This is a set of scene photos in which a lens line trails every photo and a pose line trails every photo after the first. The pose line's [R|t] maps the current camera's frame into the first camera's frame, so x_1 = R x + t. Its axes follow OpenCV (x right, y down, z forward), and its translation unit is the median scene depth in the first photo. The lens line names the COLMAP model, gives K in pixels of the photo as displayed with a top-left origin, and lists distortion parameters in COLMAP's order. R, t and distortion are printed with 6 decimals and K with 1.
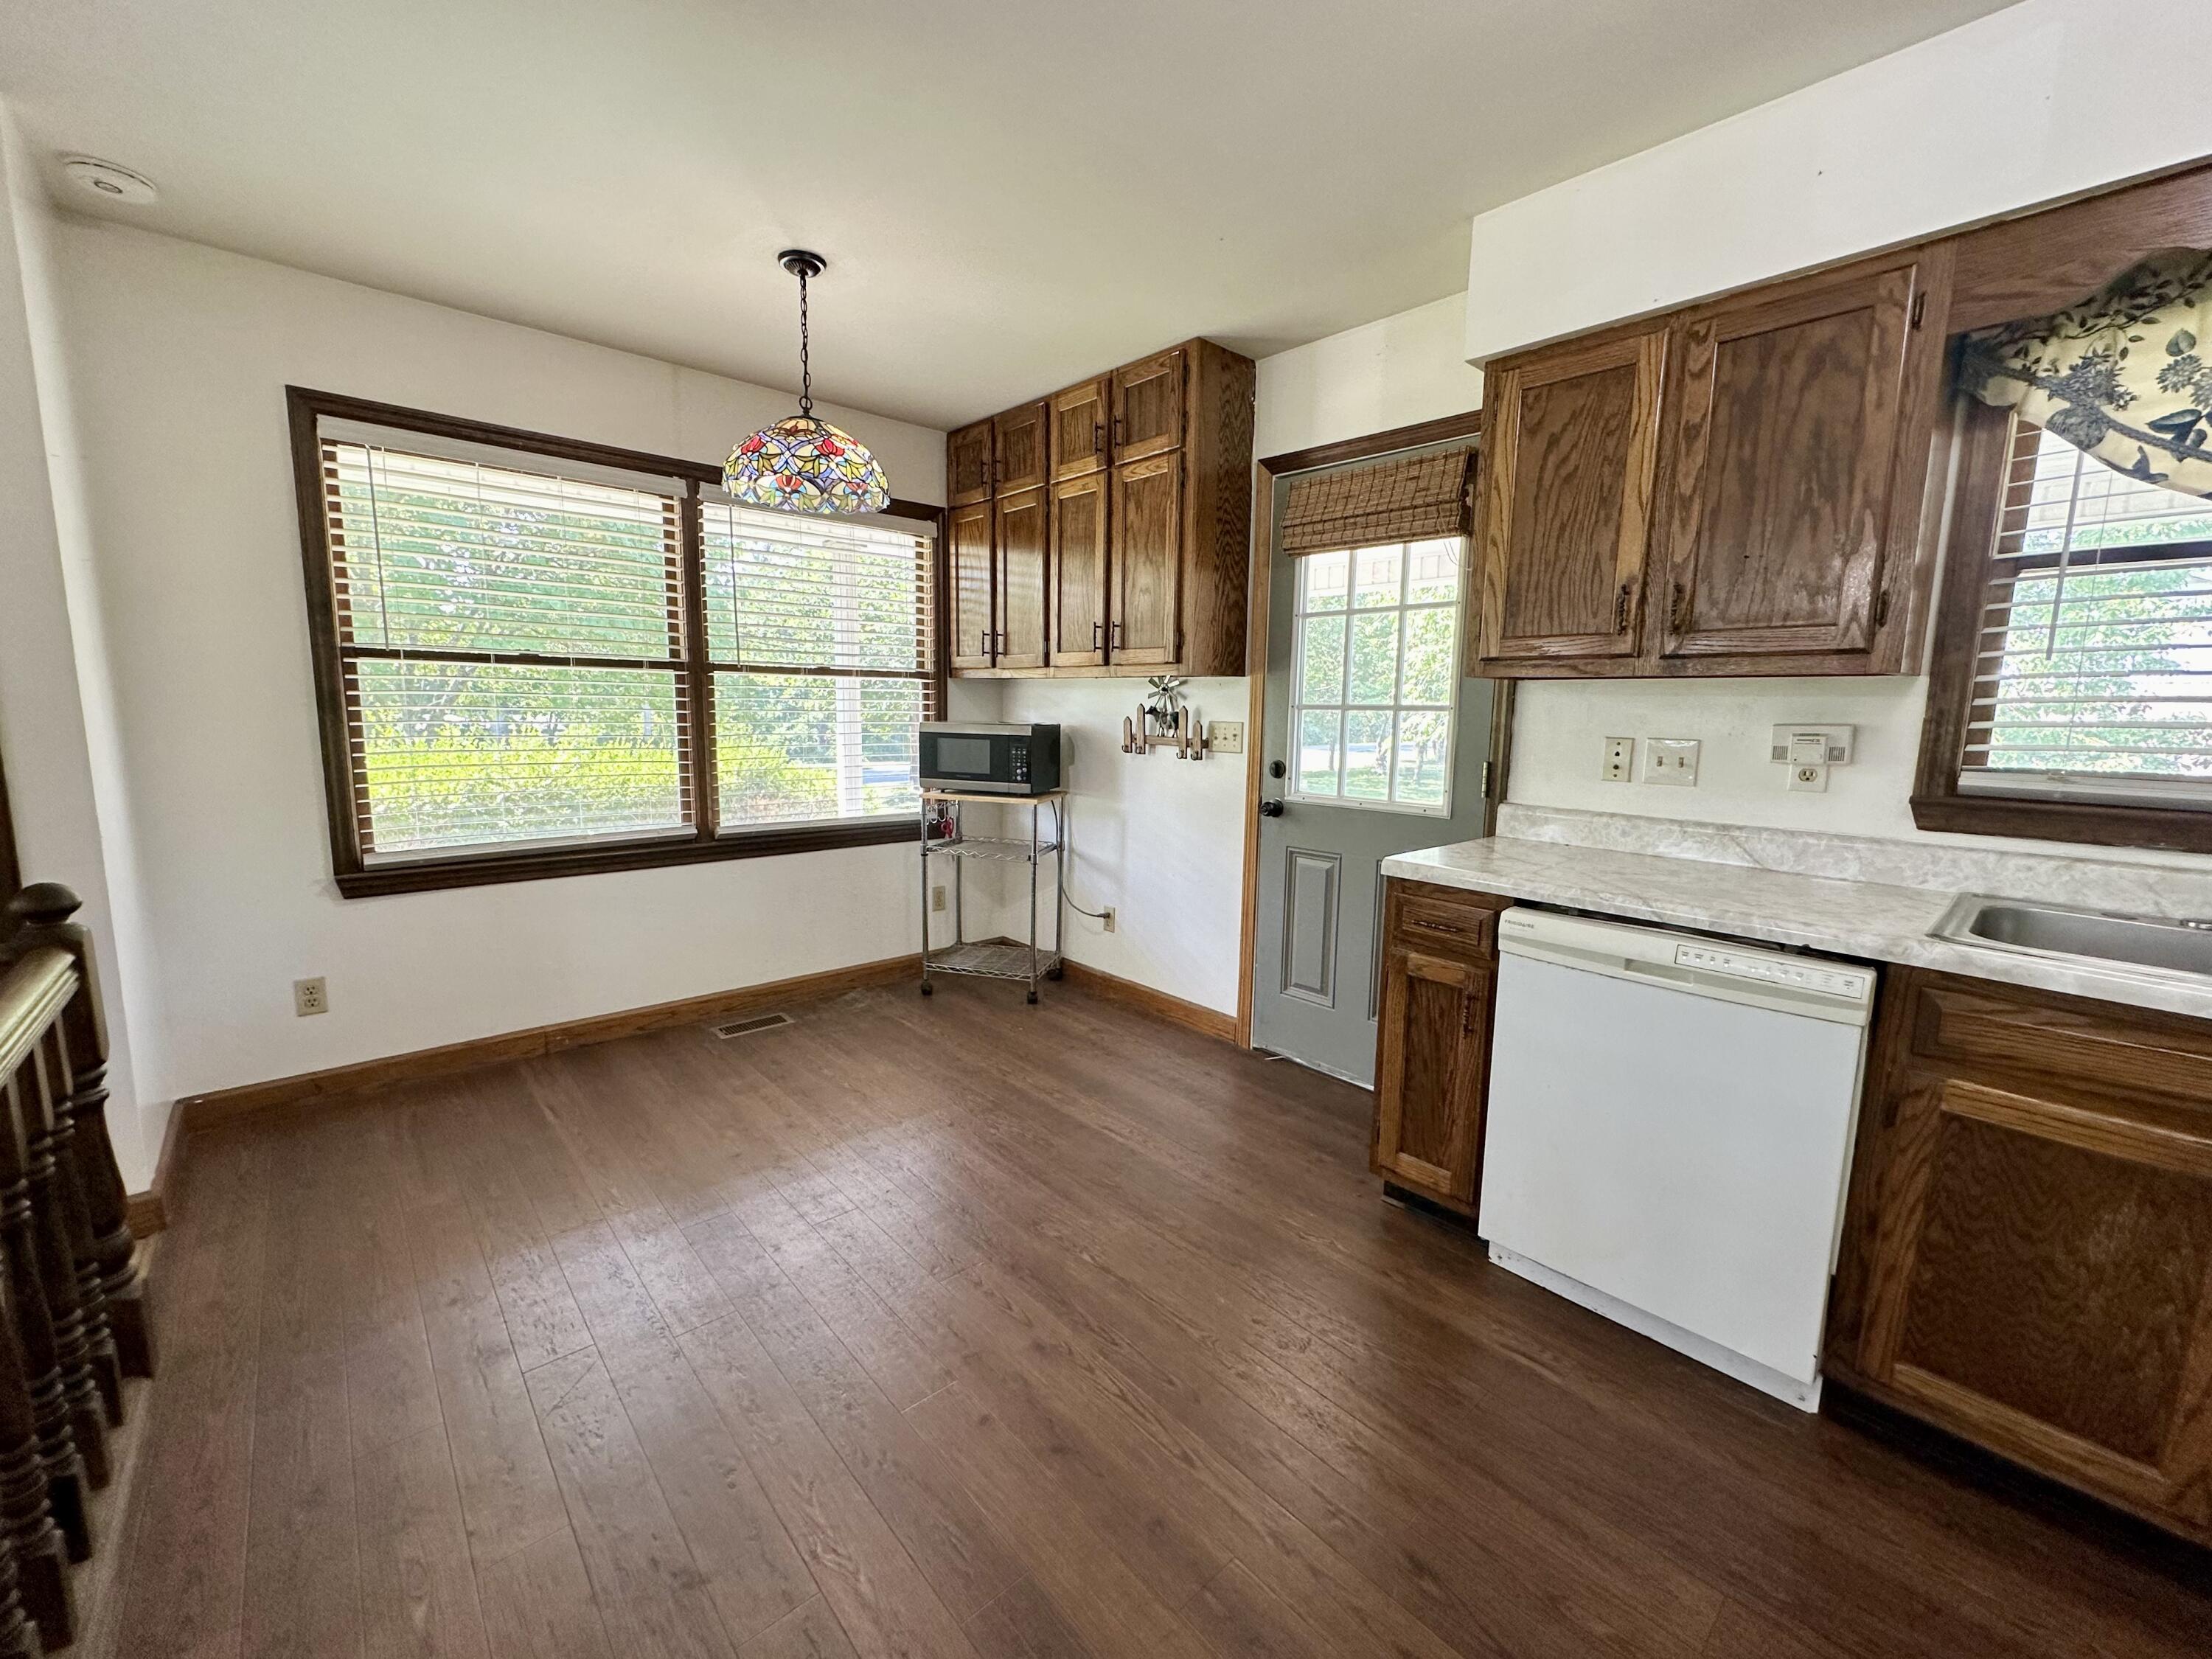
lens RADIAL K [[884.9, 0, 1103.9], [0, 884.9, 829.4], [0, 0, 1]] dist [-0.004369, 0.001072]
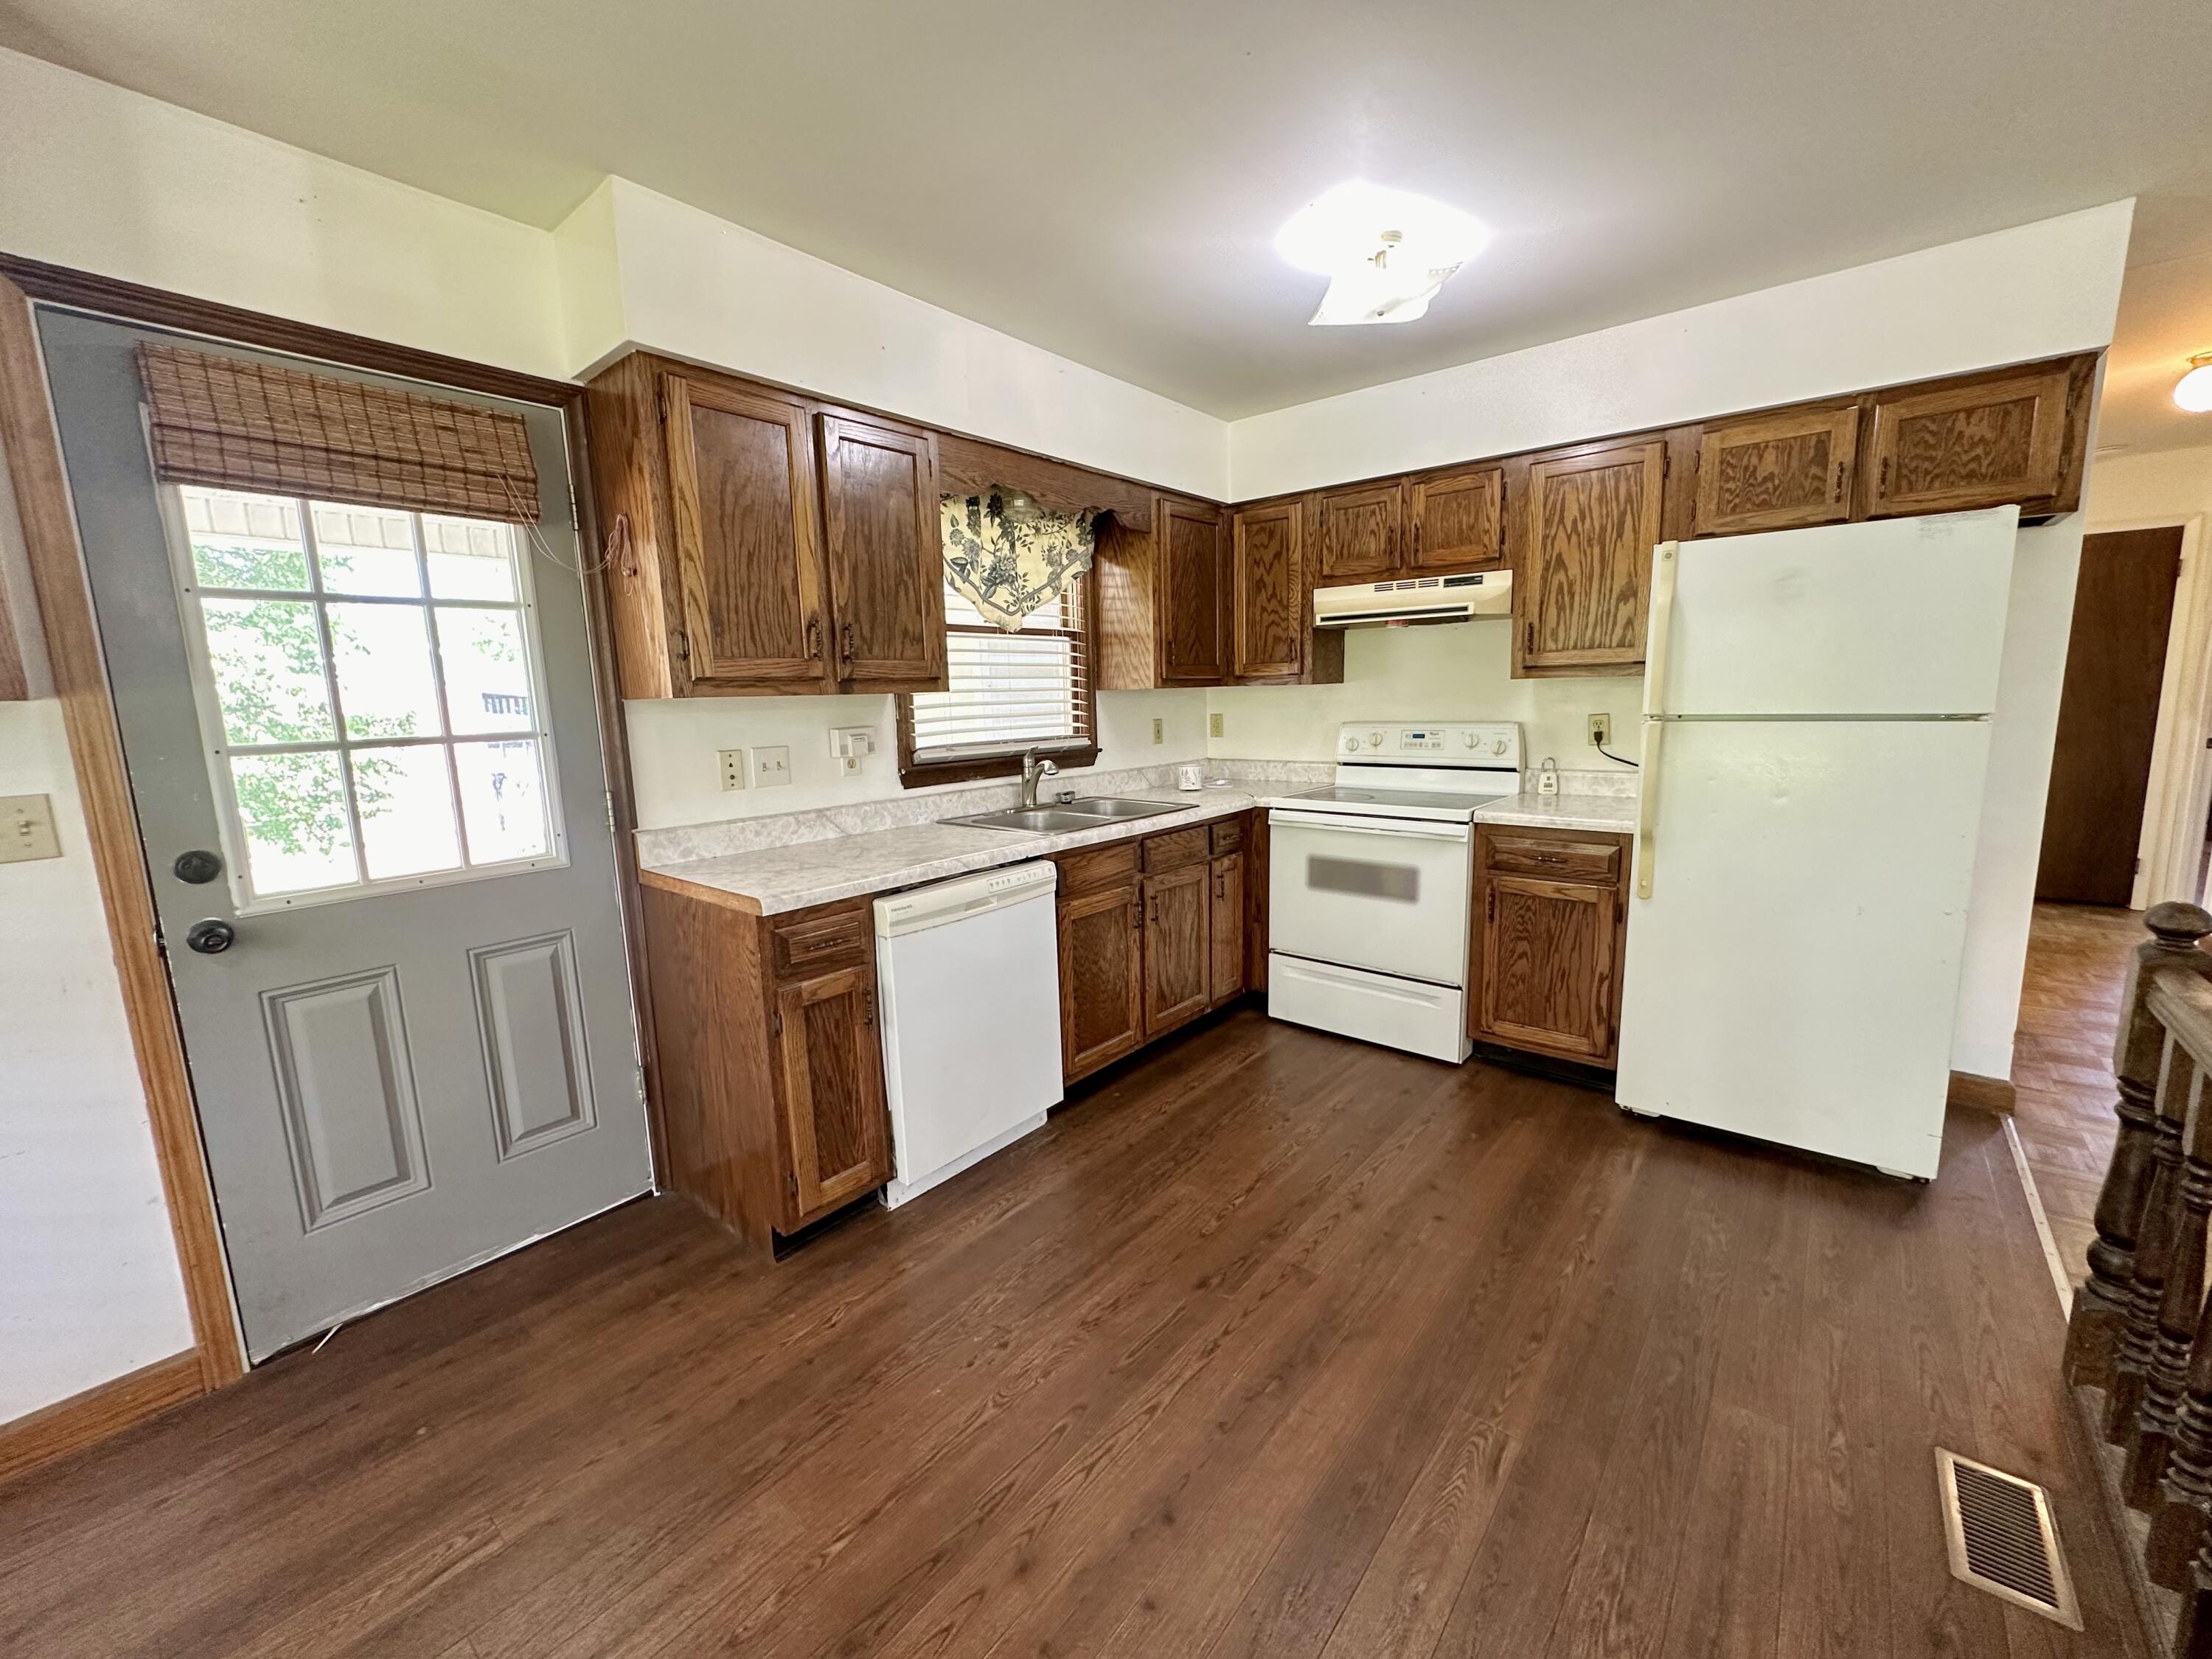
lens RADIAL K [[884.9, 0, 1100.3], [0, 884.9, 829.3], [0, 0, 1]] dist [-0.004369, 0.001072]
pose [[-0.145270, -0.164319, 0.975652, -0.477145], [0.163237, 0.968618, 0.187440, -0.117207], [-0.975833, 0.186491, -0.113888, 0.586934]]
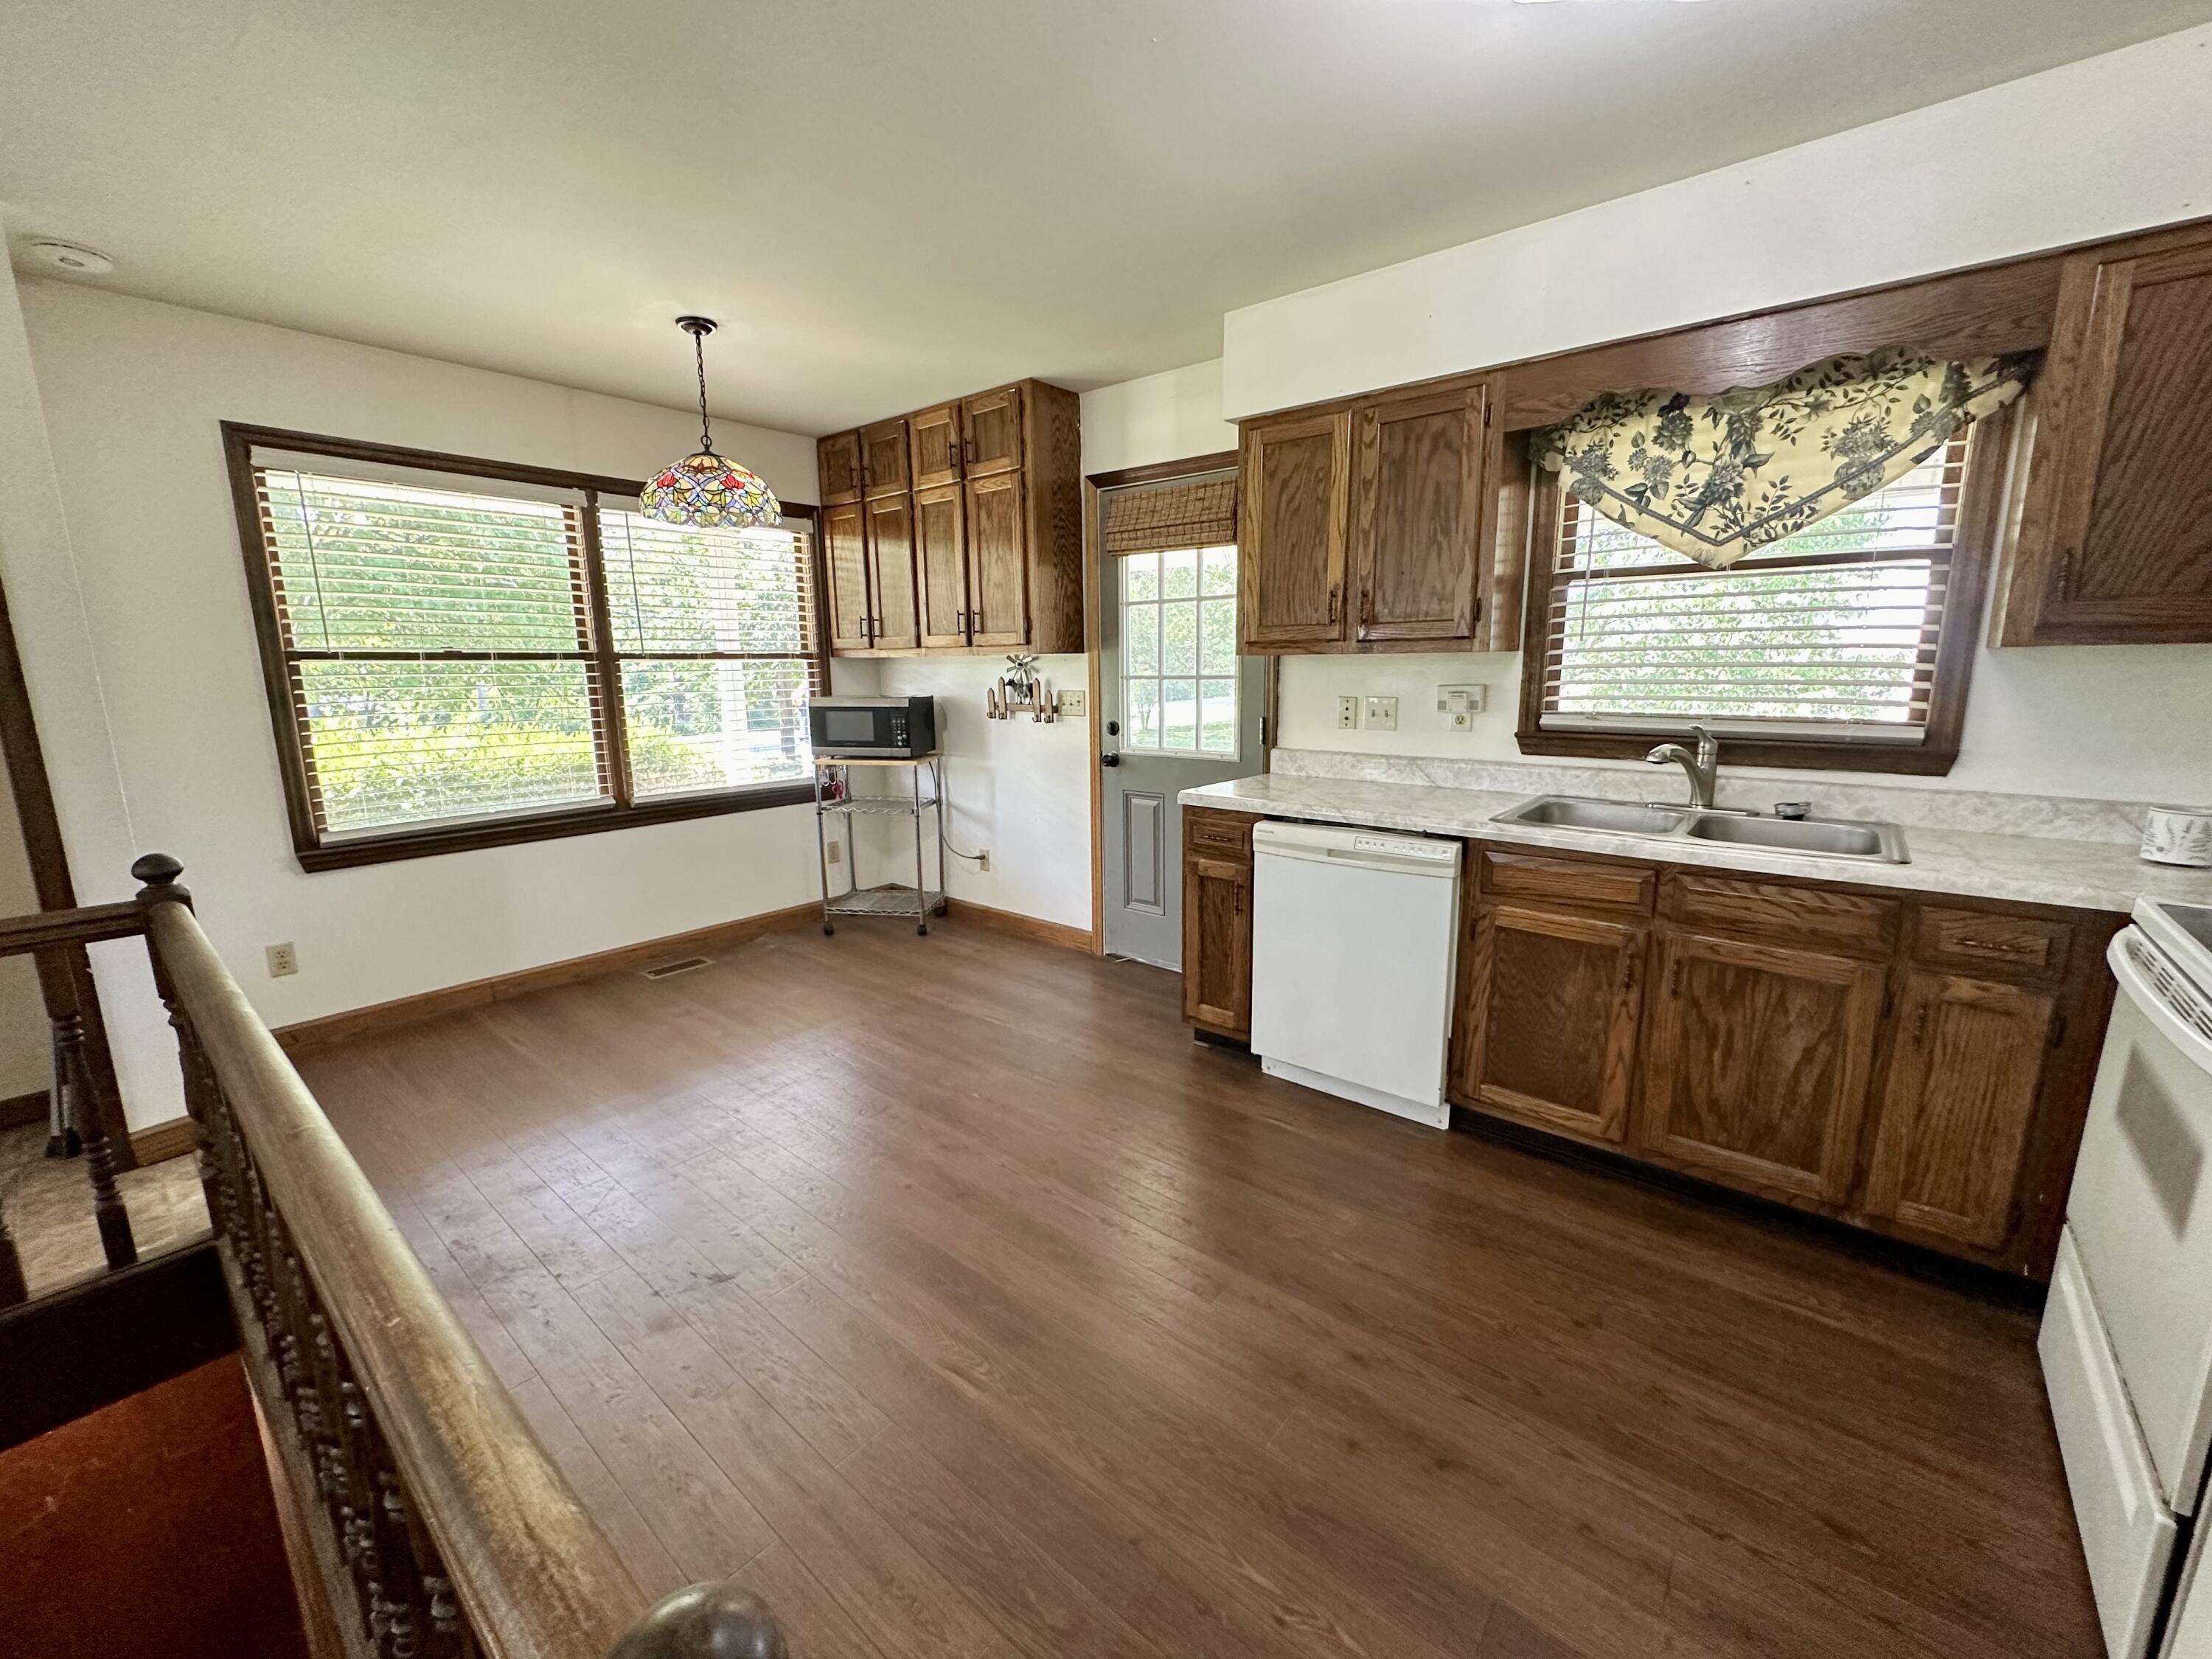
lens RADIAL K [[884.9, 0, 1105.1], [0, 884.9, 829.5], [0, 0, 1]] dist [-0.004369, 0.001072]
pose [[0.989464, -0.052944, 0.134749, 0.011813], [0.046740, 0.997715, 0.048792, 0.014805], [-0.137025, -0.041979, 0.989678, -0.268838]]
